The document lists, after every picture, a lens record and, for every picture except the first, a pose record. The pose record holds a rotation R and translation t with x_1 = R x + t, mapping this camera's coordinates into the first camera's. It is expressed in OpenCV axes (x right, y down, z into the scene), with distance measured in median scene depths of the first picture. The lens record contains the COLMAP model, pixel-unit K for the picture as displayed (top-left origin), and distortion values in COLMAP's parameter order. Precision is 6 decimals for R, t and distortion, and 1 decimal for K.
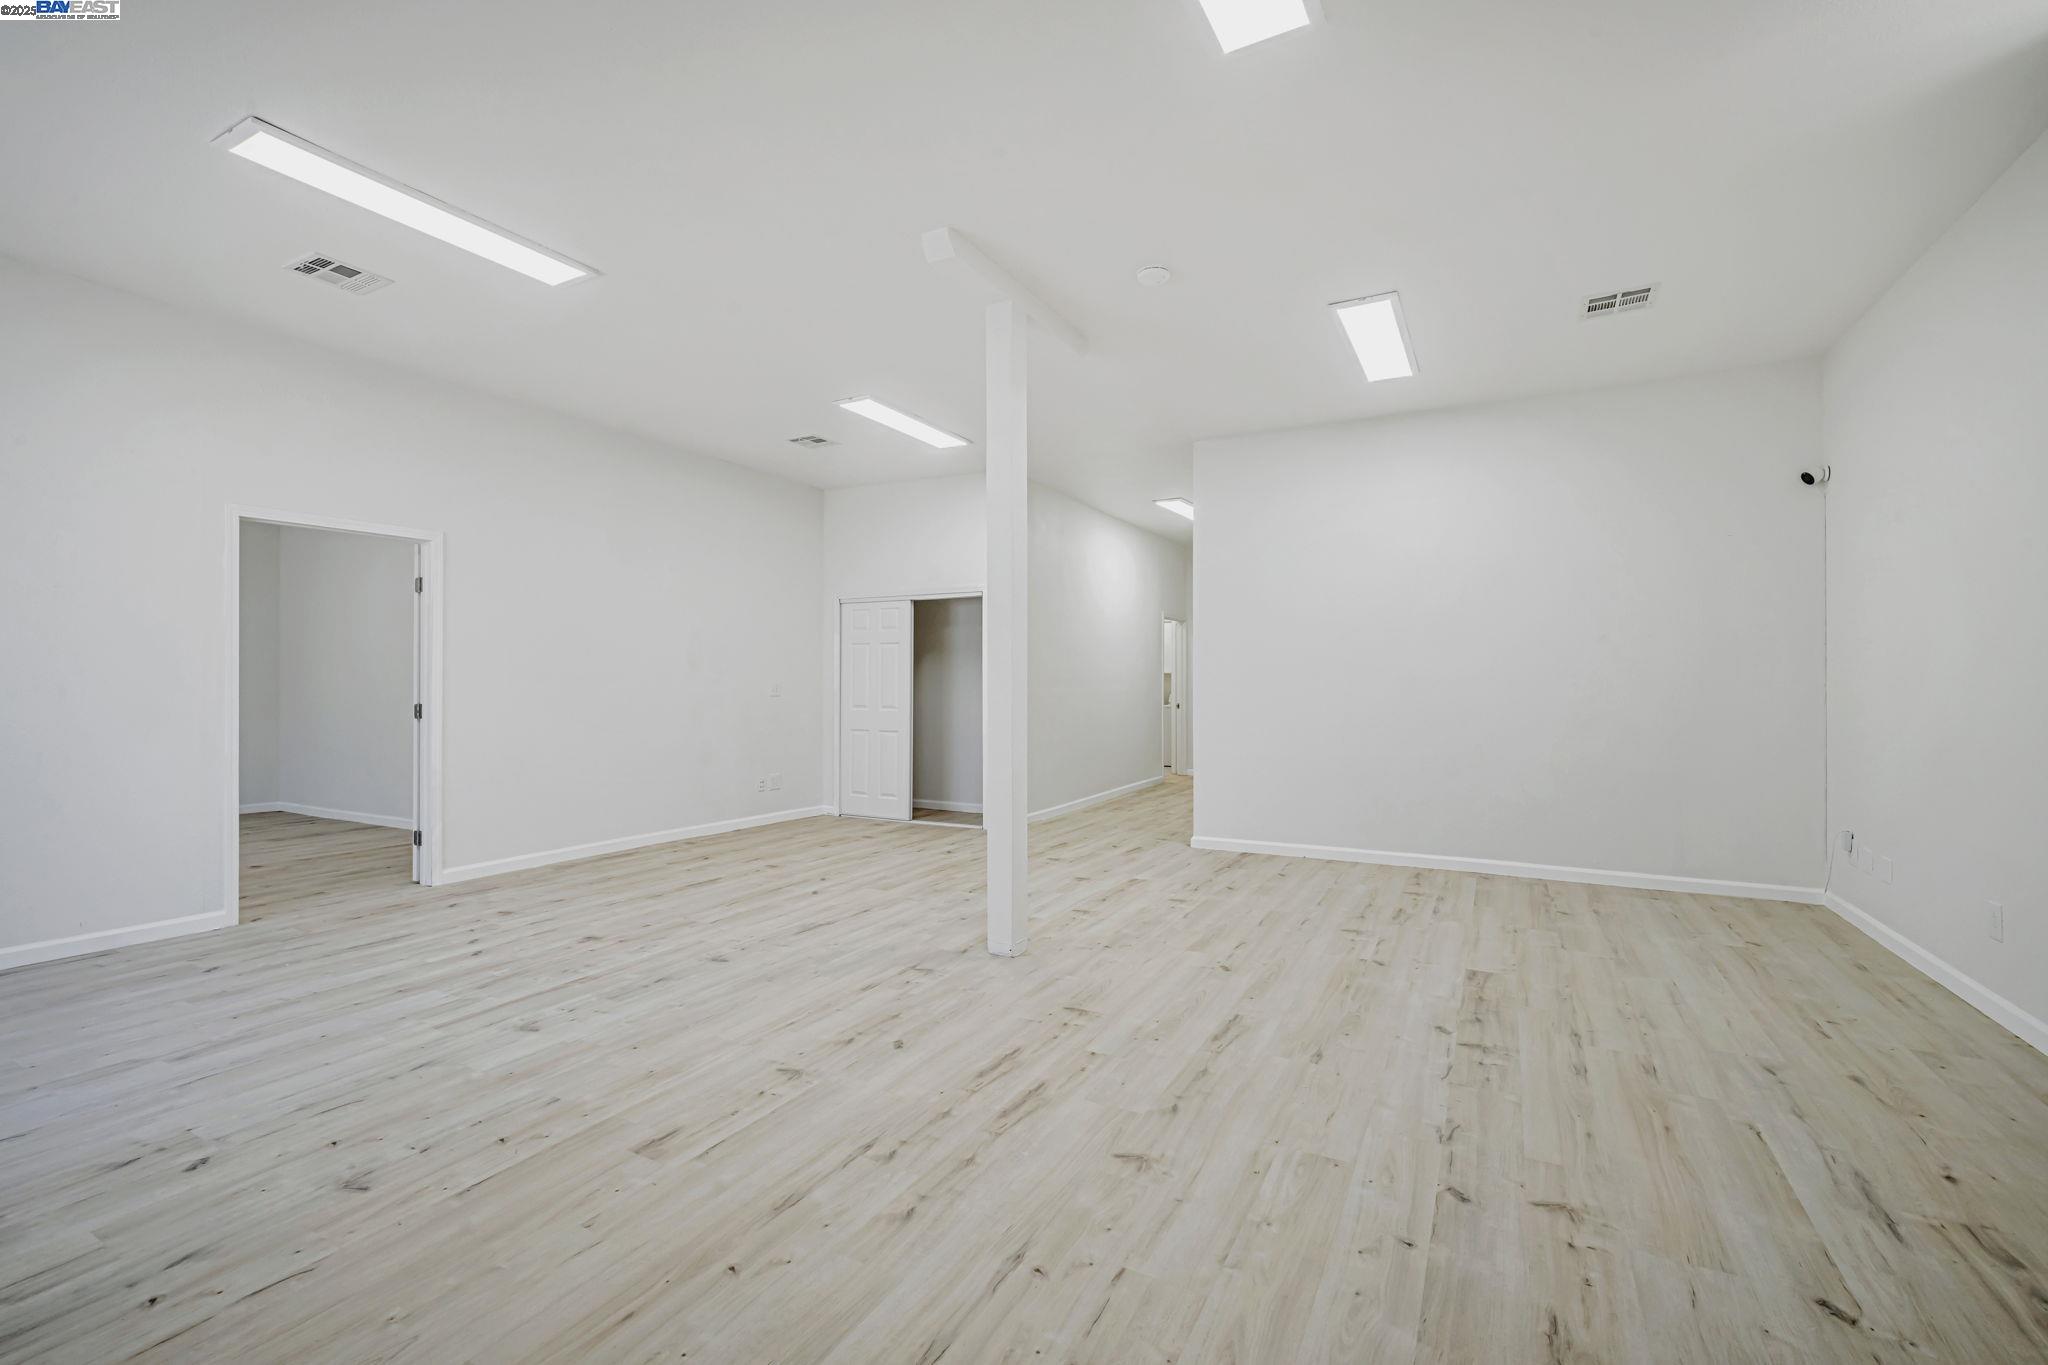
lens RADIAL K [[888.8, 0, 1014.4], [0, 888.8, 678.7], [0, 0, 1]] dist [-0.005221, 0.000862]
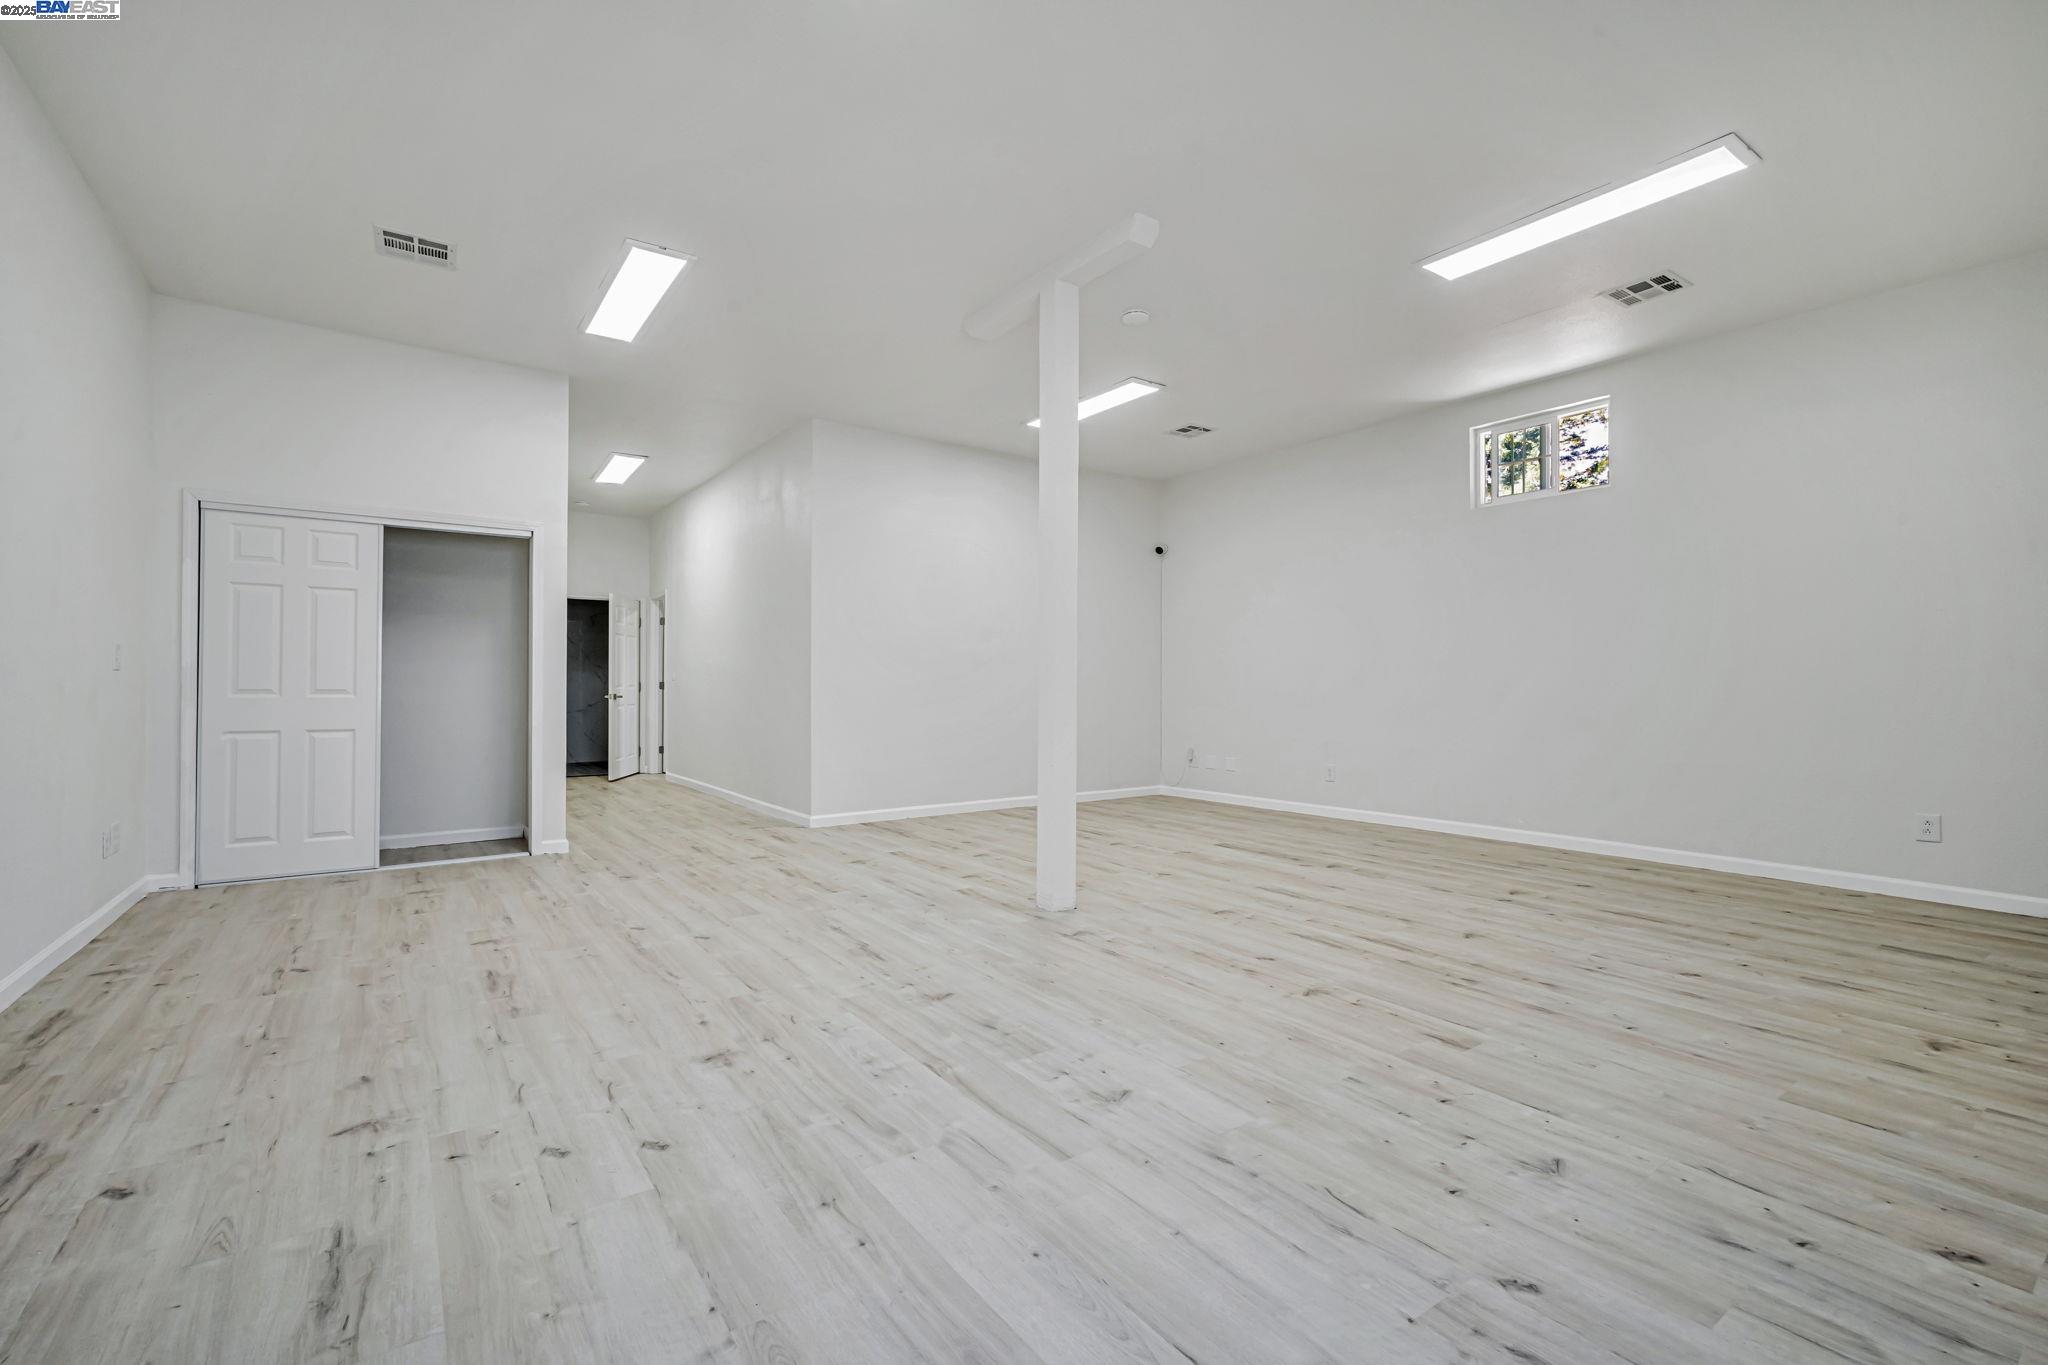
lens RADIAL K [[888.8, 0, 1014.4], [0, 888.8, 678.7], [0, 0, 1]] dist [-0.005221, 0.000862]
pose [[0.431878, 0.006592, 0.901908, -1.229212], [-0.006997, 0.999968, -0.003958, 0.055254], [-0.901905, -0.004602, 0.431910, 0.754695]]
